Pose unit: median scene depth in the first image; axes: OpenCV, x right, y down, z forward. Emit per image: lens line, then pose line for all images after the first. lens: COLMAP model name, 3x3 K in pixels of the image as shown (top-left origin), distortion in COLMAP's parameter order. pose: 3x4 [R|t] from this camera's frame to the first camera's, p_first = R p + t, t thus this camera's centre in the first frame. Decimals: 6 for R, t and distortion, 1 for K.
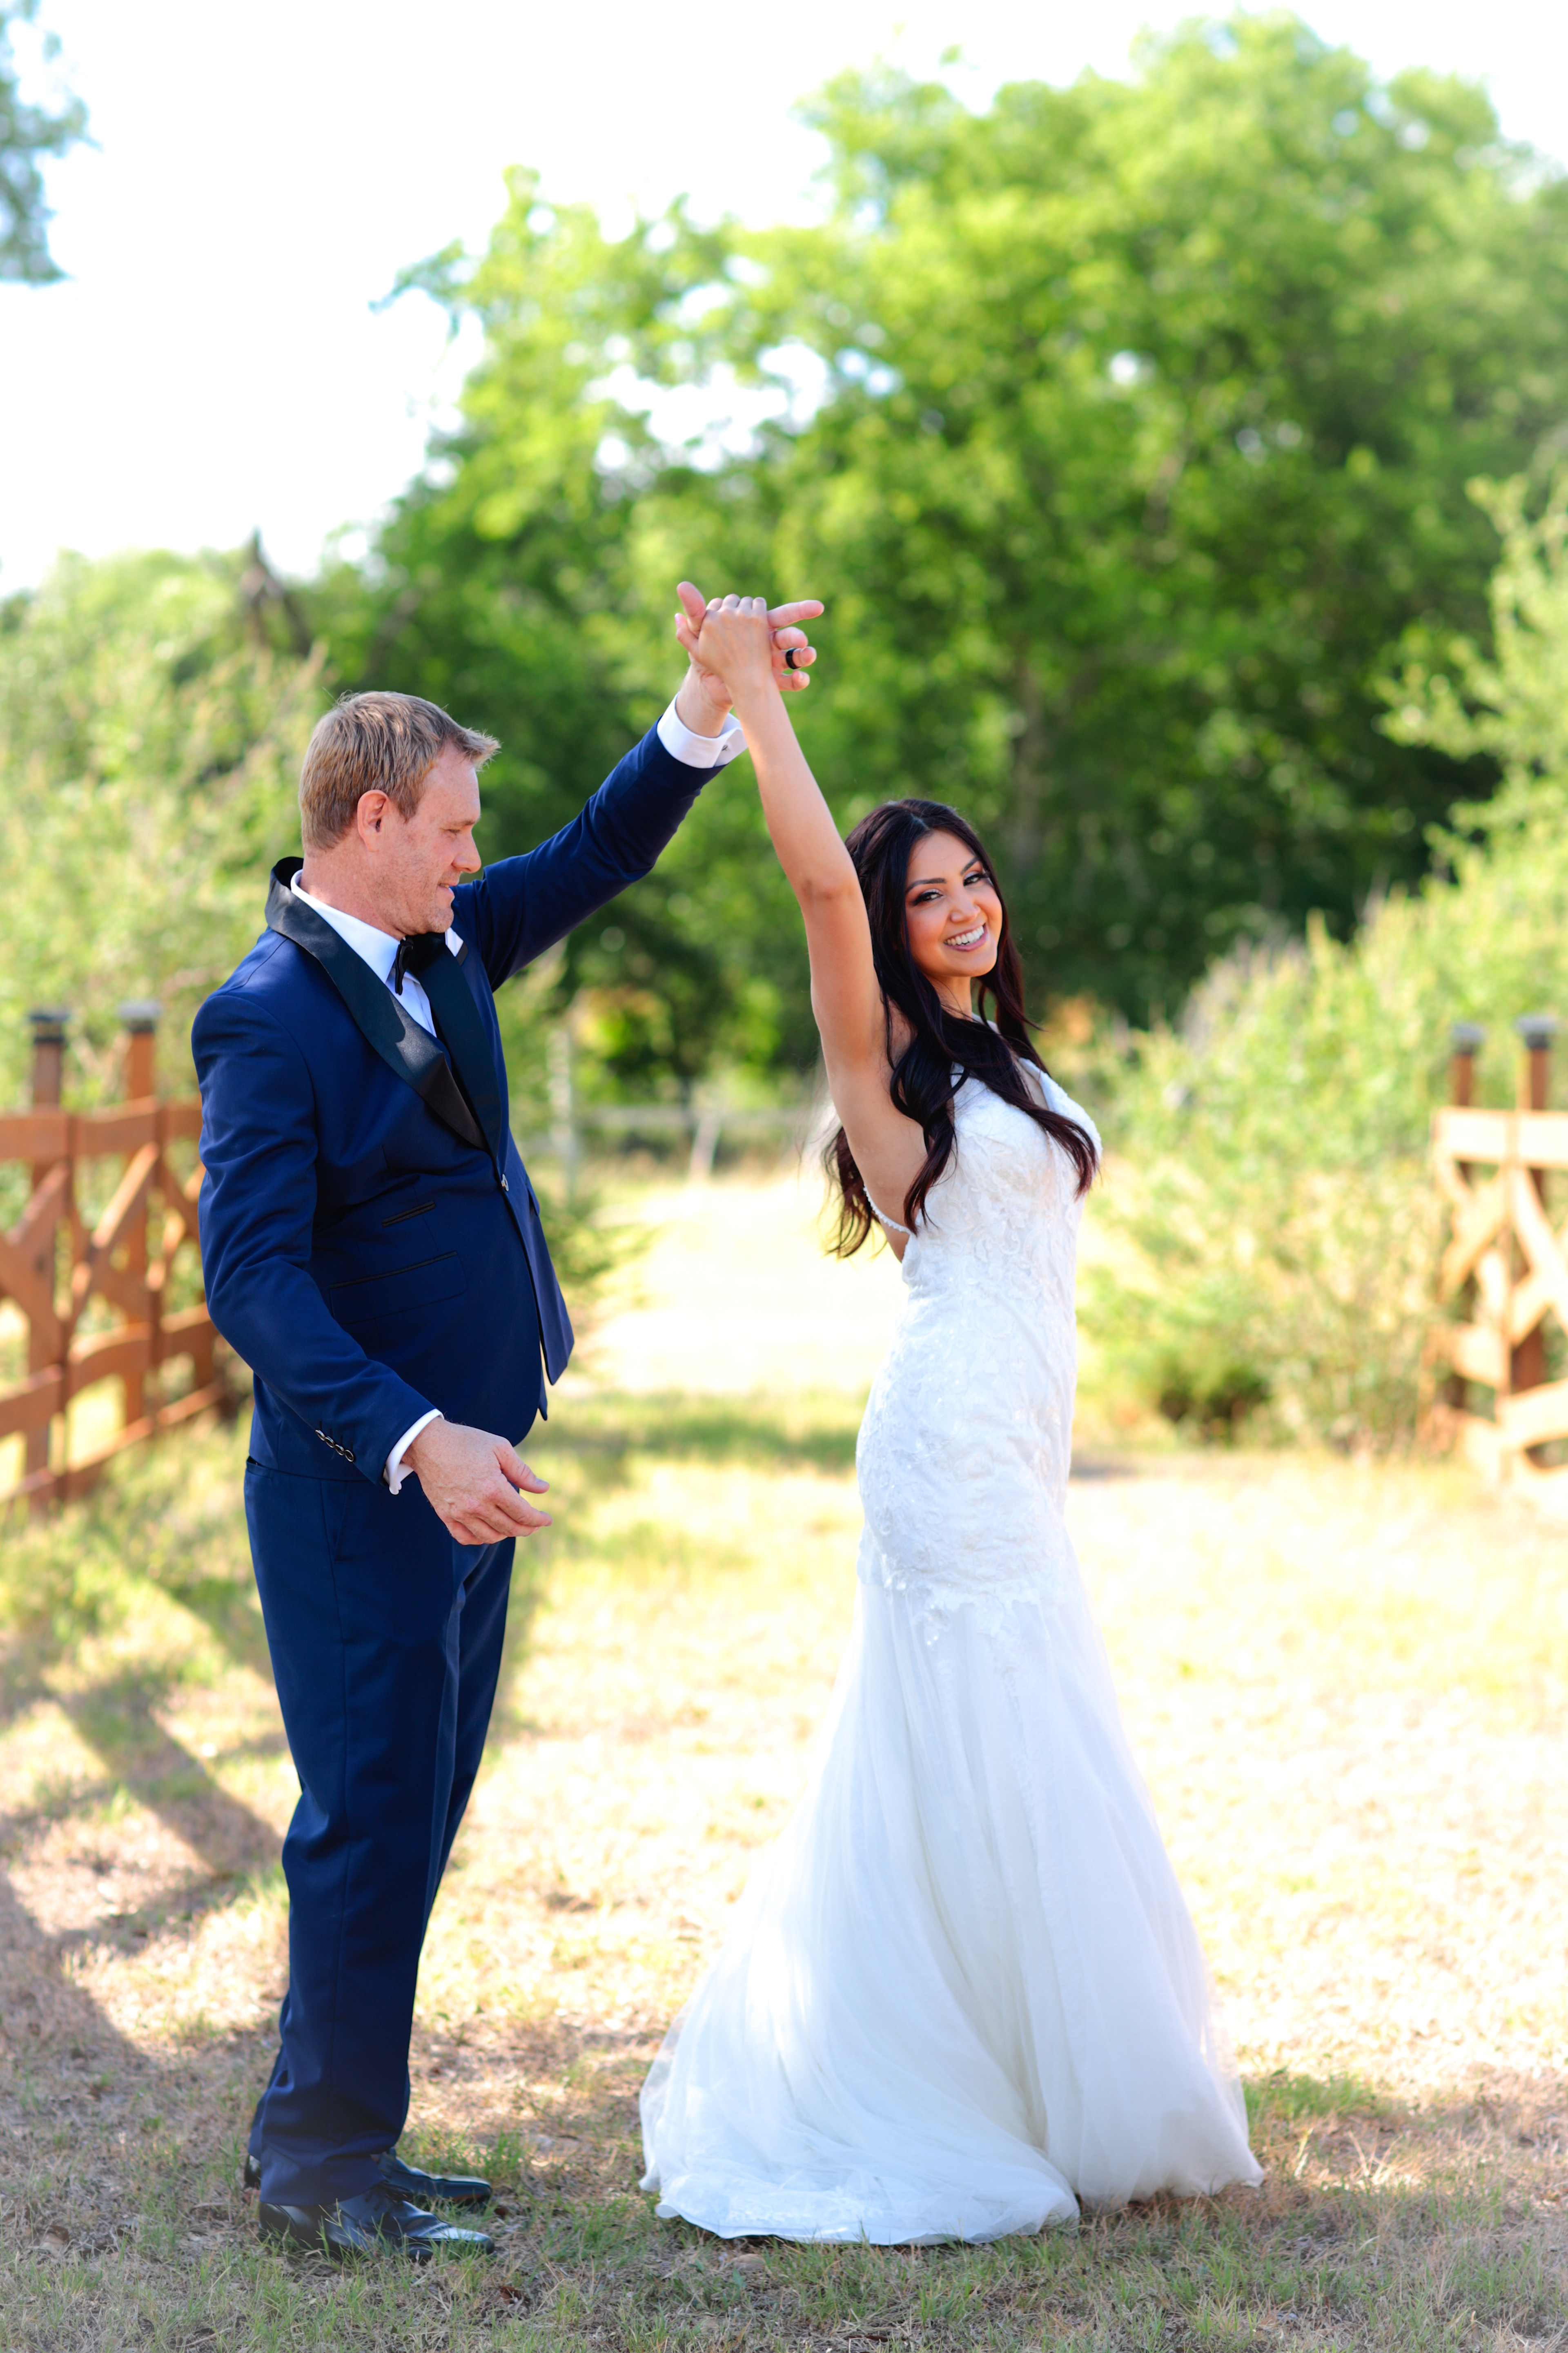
lens RADIAL K [[6053.0, 0, 784.0], [0, 6053.0, 1176.5], [0, 0, 1]] dist [-0.100441, 0.202293]
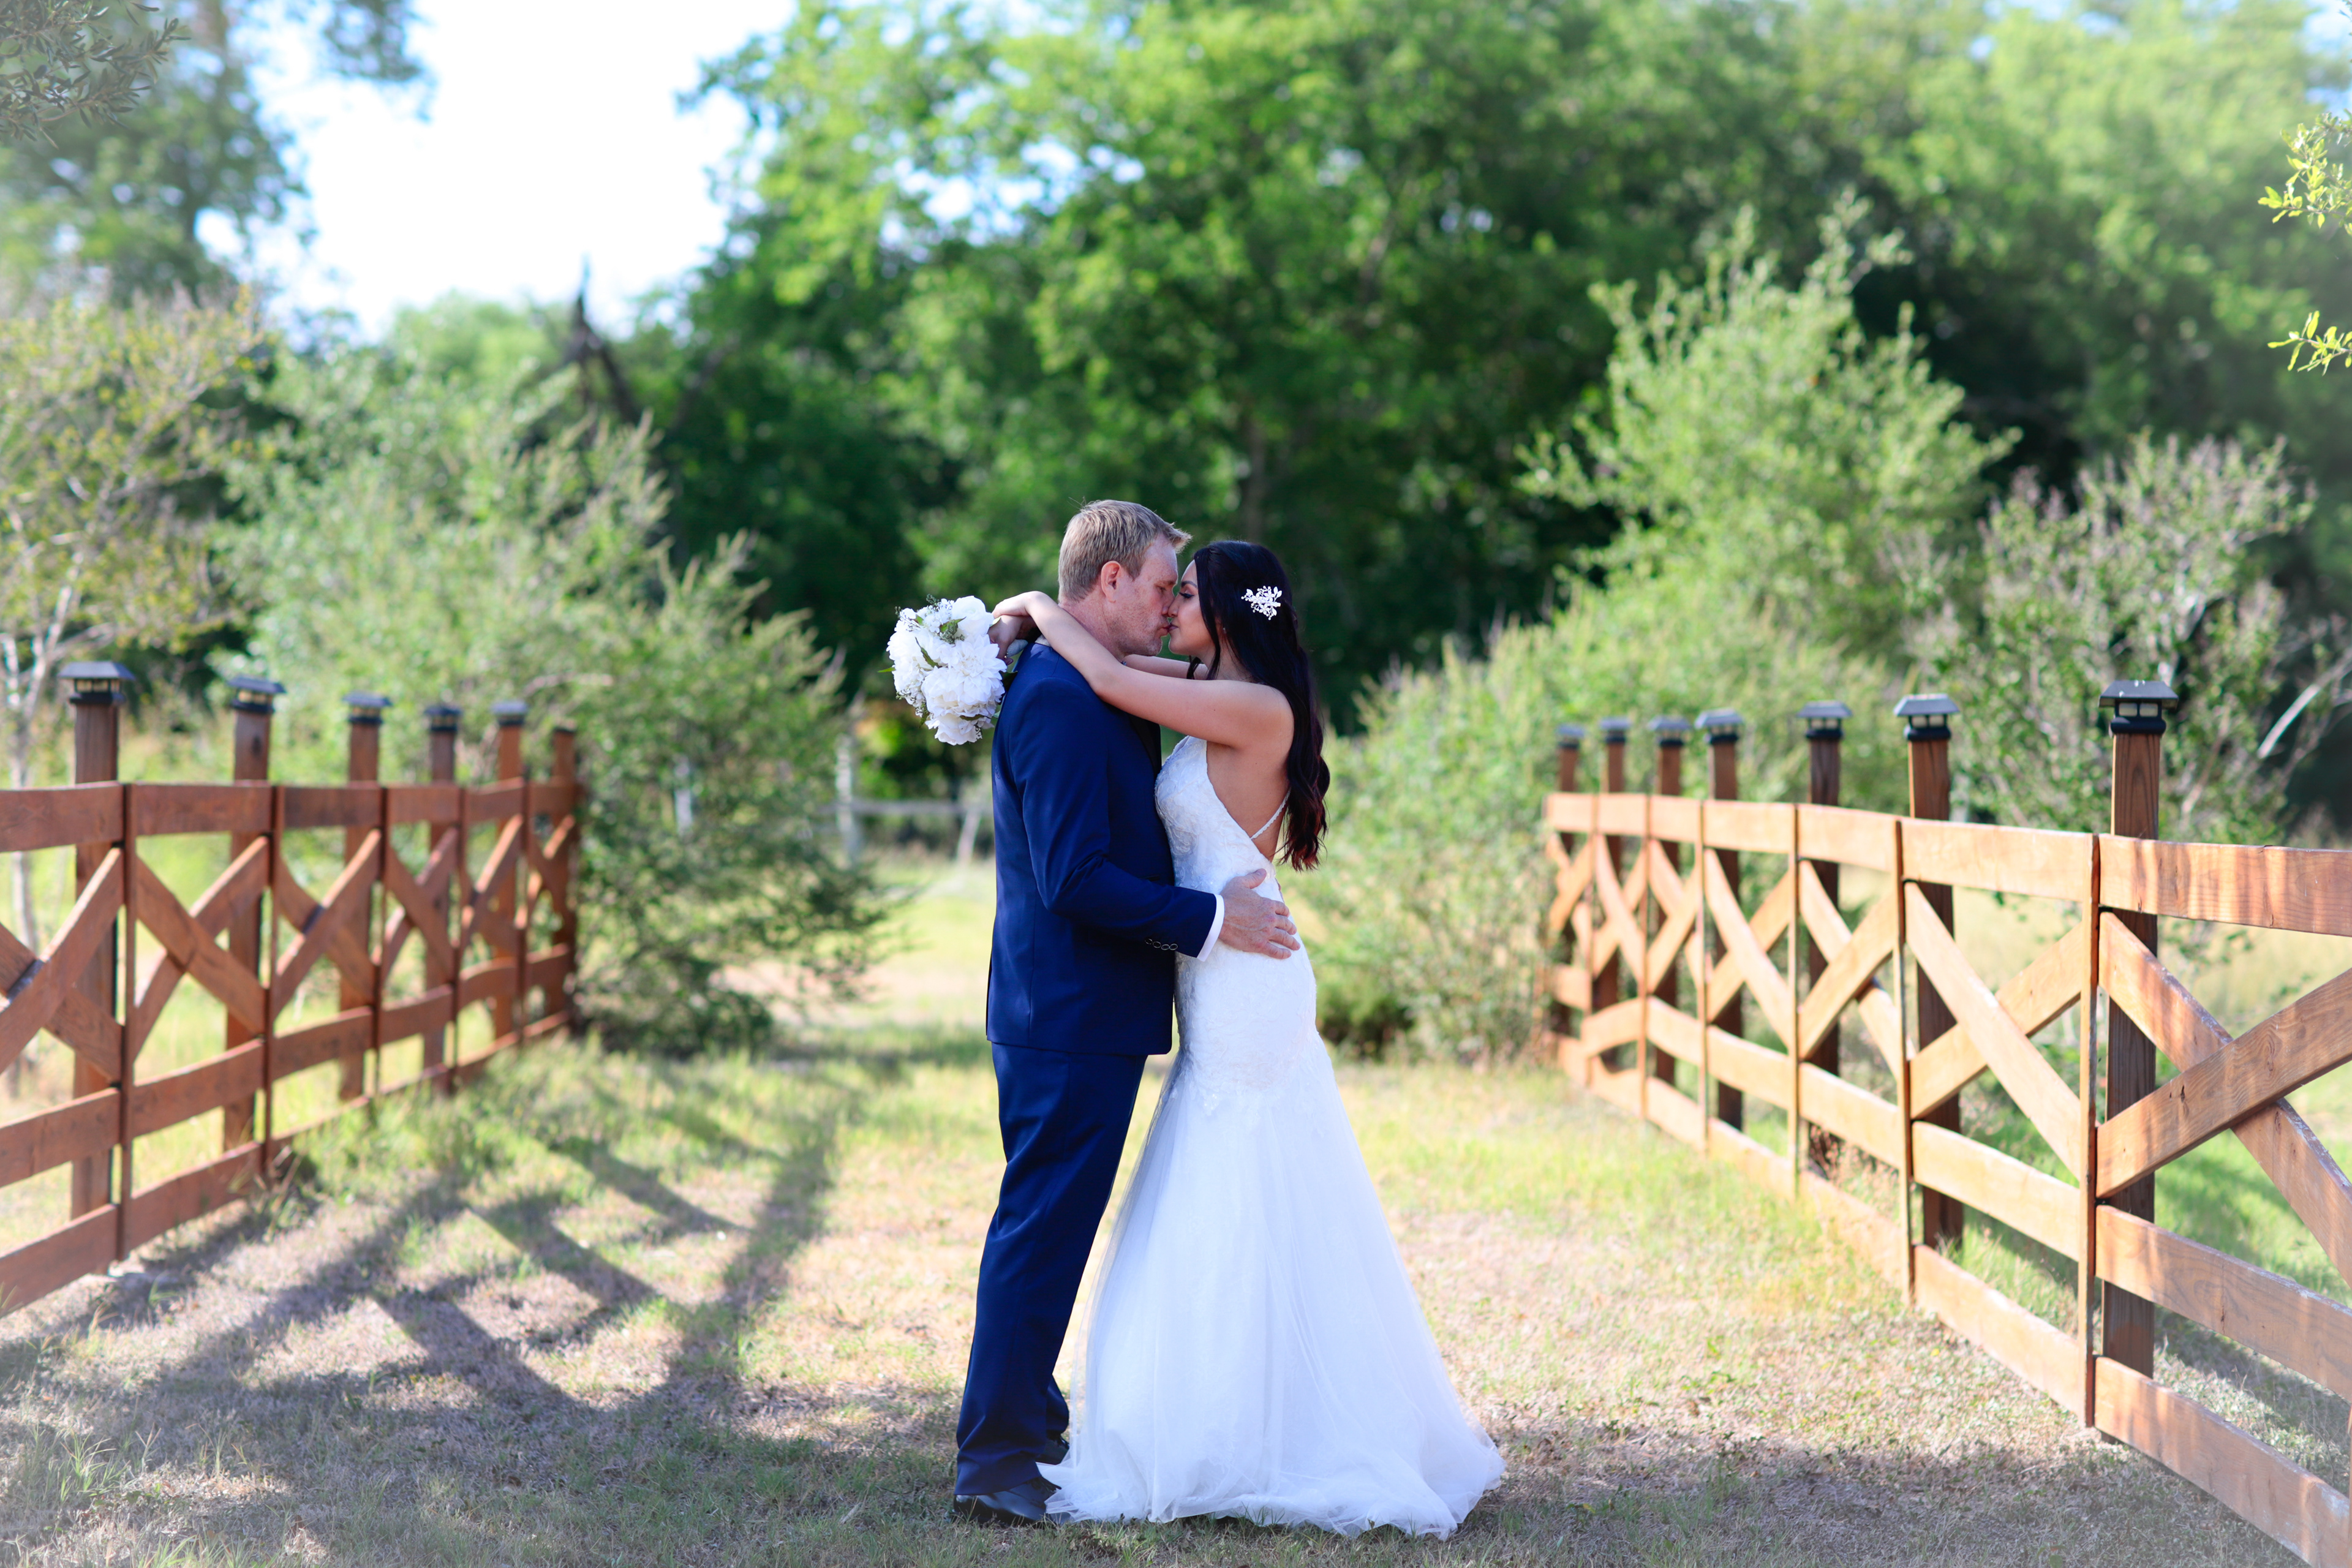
lens RADIAL K [[5693.7, 0, 1176.0], [0, 5693.7, 784.0], [0, 0, 1]] dist [0.128920, 0.151710]
pose [[0.999776, 0.004145, 0.020772, 0.005935], [-0.003788, 0.999845, -0.017172, 0.006307], [-0.020840, 0.017089, 0.999637, -0.148571]]
